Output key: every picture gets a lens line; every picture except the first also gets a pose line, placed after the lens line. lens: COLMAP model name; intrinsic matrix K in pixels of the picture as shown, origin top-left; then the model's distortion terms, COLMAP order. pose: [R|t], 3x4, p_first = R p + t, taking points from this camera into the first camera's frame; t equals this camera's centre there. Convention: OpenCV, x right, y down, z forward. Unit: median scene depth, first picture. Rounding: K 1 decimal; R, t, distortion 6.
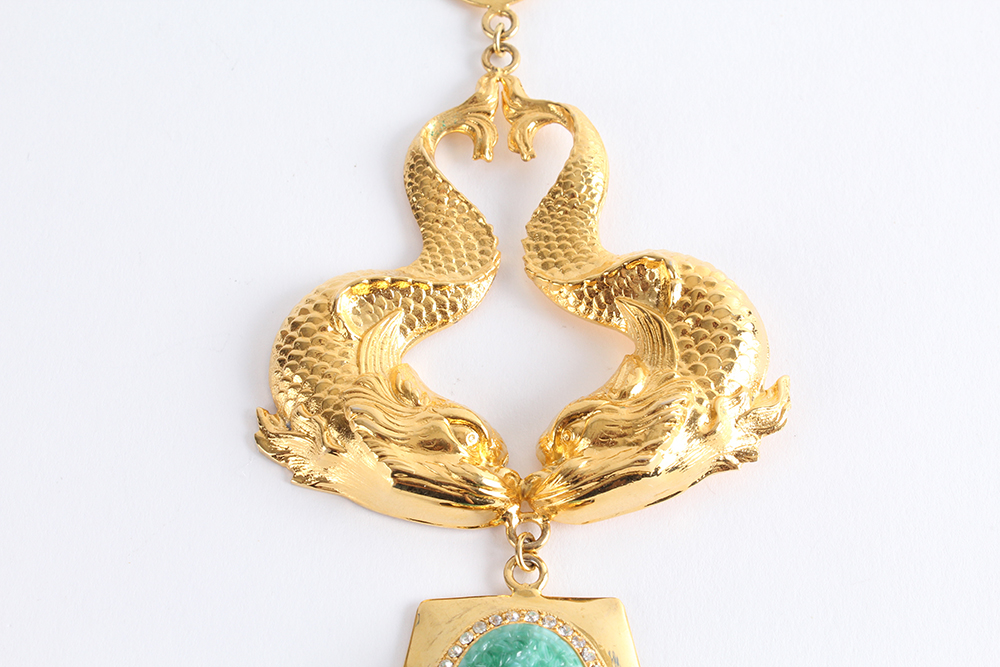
lens RADIAL K [[1836.6, 0, 500.0], [0, 1836.6, 333.5], [0, 0, 1]] dist [-0.025988, 0.031416]
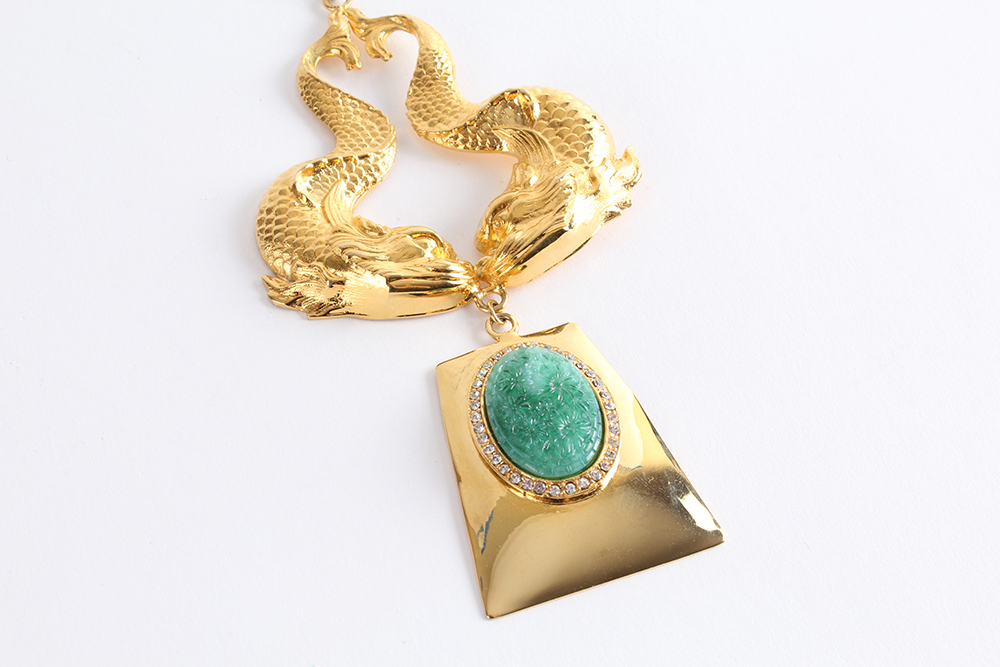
lens RADIAL K [[1836.6, 0, 500.0], [0, 1836.6, 333.5], [0, 0, 1]] dist [-0.025988, 0.031416]
pose [[0.934952, -0.282669, 0.214391, -0.262870], [0.298618, 0.953294, -0.045371, 0.186992], [-0.191553, 0.106441, 0.975693, -0.291582]]
